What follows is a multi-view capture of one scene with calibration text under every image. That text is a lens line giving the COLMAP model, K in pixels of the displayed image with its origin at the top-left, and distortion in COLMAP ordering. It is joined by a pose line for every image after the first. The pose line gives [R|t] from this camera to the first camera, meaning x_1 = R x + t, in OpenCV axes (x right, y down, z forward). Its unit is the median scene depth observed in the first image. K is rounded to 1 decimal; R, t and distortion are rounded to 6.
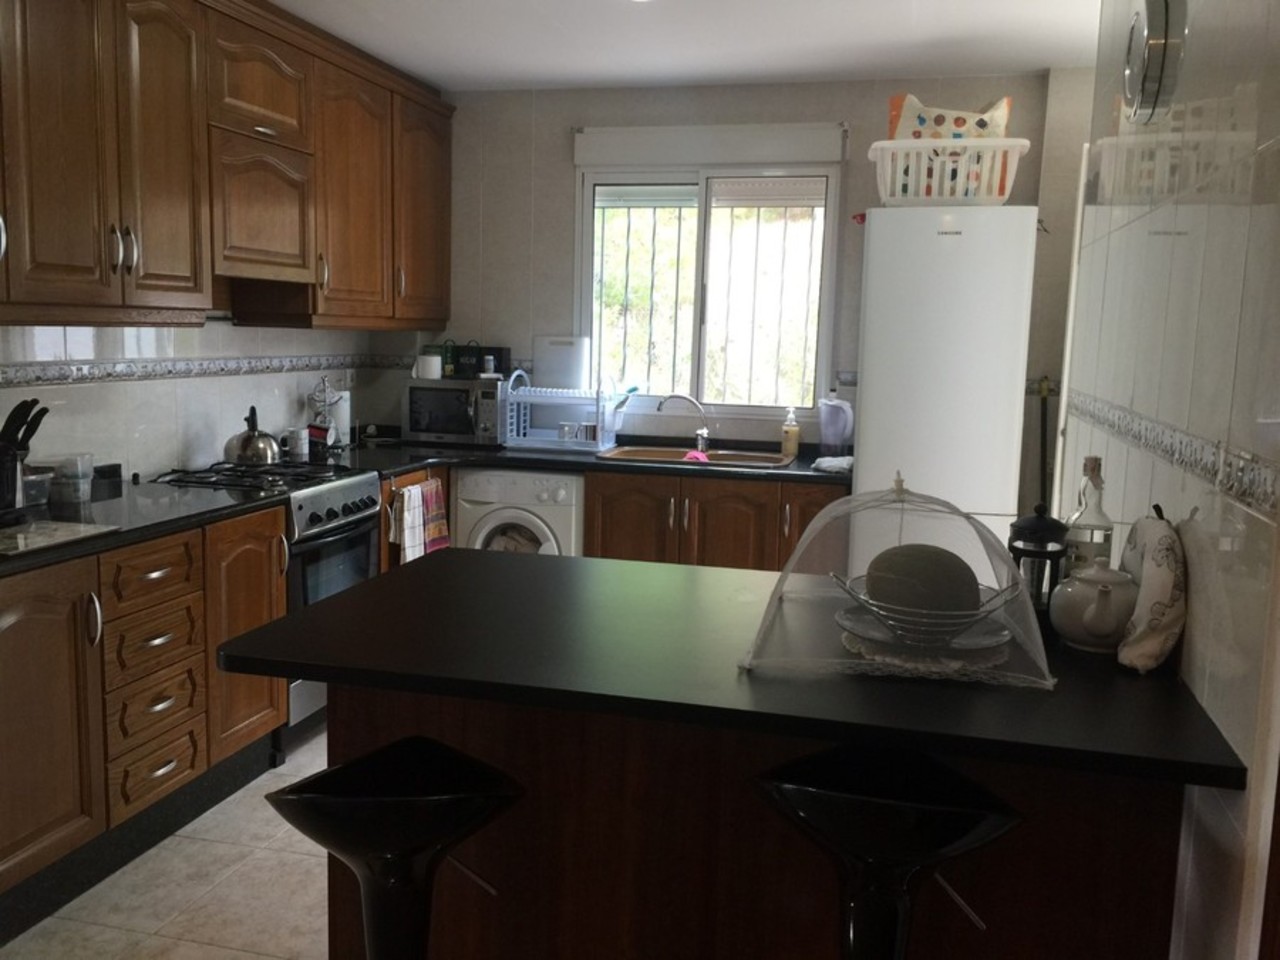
lens RADIAL K [[1080.4, 0, 639.1], [0, 1080.4, 481.6], [0, 0, 1]] dist [-0.056458, -0.002320]
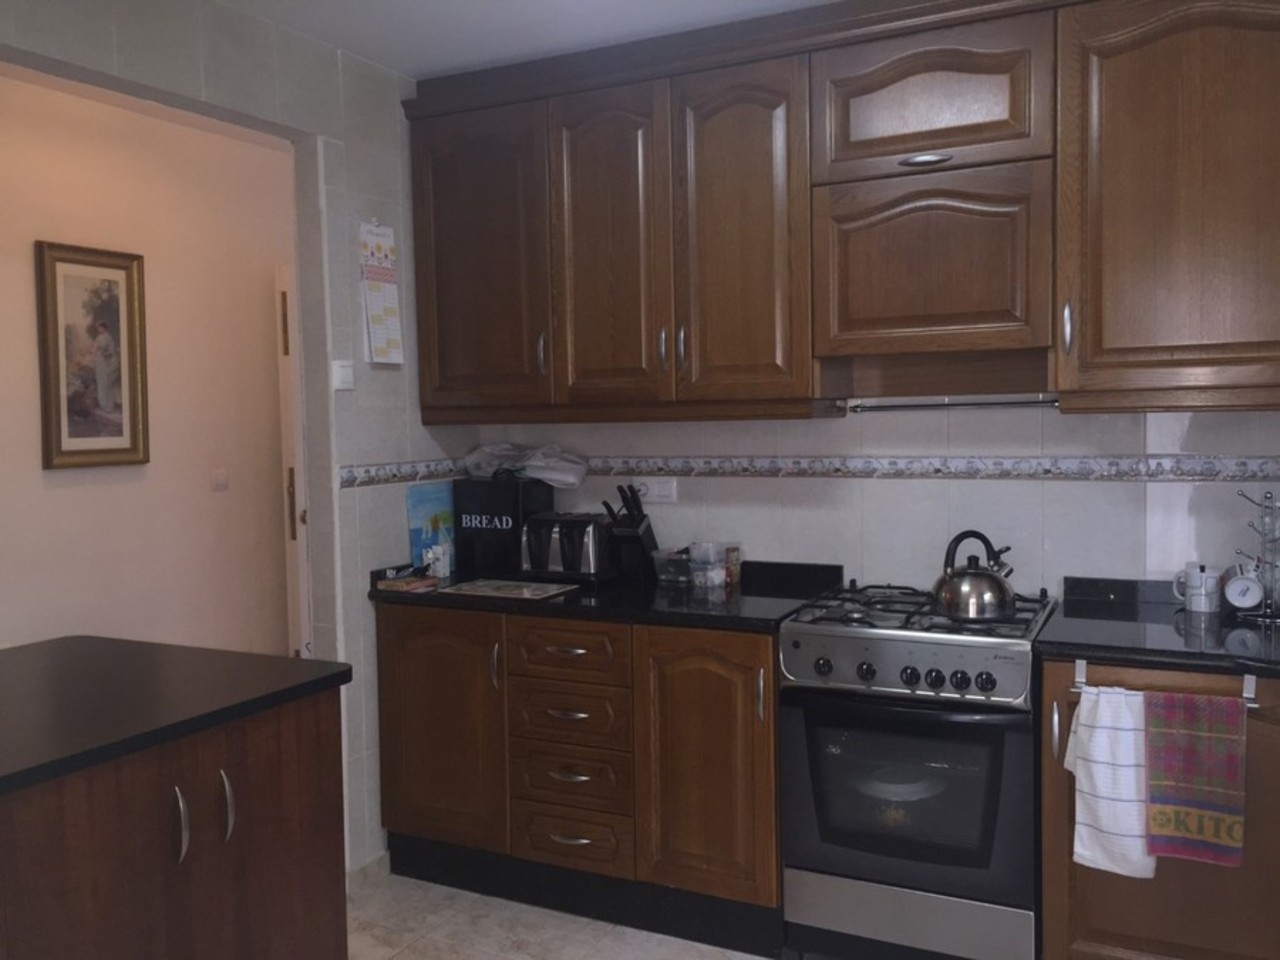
lens RADIAL K [[1080.4, 0, 640.1], [0, 1080.4, 477.0], [0, 0, 1]] dist [-0.056458, -0.002320]
pose [[-0.217959, 0.050626, -0.974644, 0.544660], [-0.109856, 0.991034, 0.076044, -0.174951], [0.969755, 0.123645, -0.210443, 1.227275]]
